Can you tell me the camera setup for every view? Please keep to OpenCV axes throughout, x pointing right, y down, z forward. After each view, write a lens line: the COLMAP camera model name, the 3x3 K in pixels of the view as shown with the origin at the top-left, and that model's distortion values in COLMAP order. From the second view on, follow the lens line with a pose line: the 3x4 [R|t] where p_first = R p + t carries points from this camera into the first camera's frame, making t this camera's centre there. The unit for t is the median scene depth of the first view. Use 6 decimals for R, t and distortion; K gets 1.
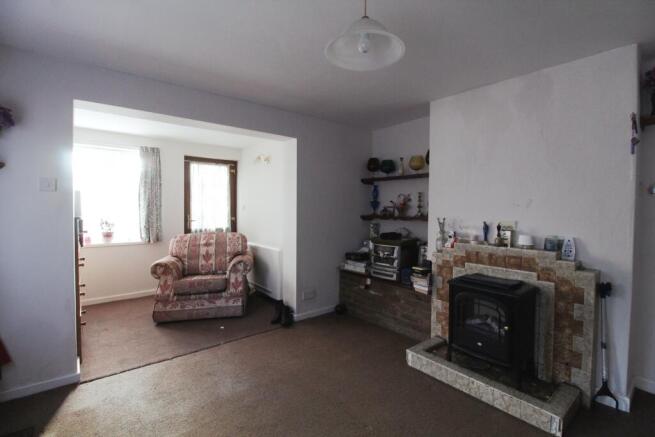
lens RADIAL K [[303.3, 0, 325.3], [0, 303.3, 213.4], [0, 0, 1]] dist [-0.009245, -0.009402]
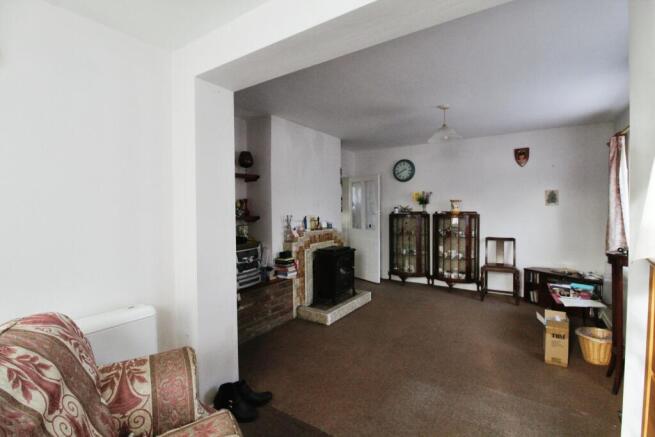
lens RADIAL K [[303.3, 0, 326.0], [0, 303.3, 216.6], [0, 0, 1]] dist [-0.009245, -0.009402]
pose [[-0.303209, -0.034181, 0.952311, -0.819238], [0.025862, 0.998693, 0.044080, -0.030040], [-0.952573, 0.037994, -0.301928, 1.170973]]
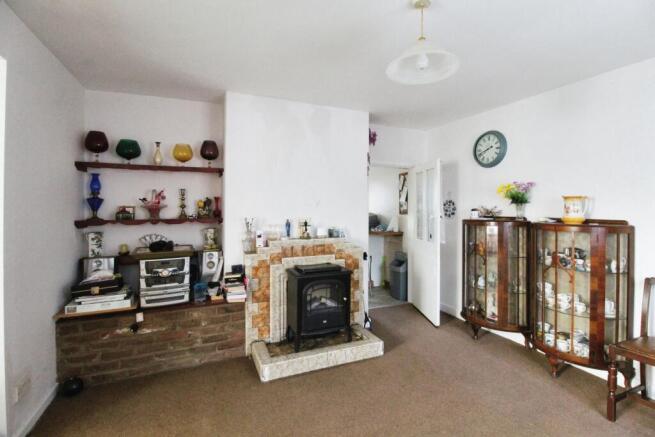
lens RADIAL K [[303.3, 0, 331.1], [0, 303.3, 206.7], [0, 0, 1]] dist [-0.009245, -0.009402]
pose [[0.252853, -0.006275, 0.967484, -0.457312], [0.021497, 0.999769, 0.000866, -0.015725], [-0.967266, 0.020579, 0.252930, 0.476361]]
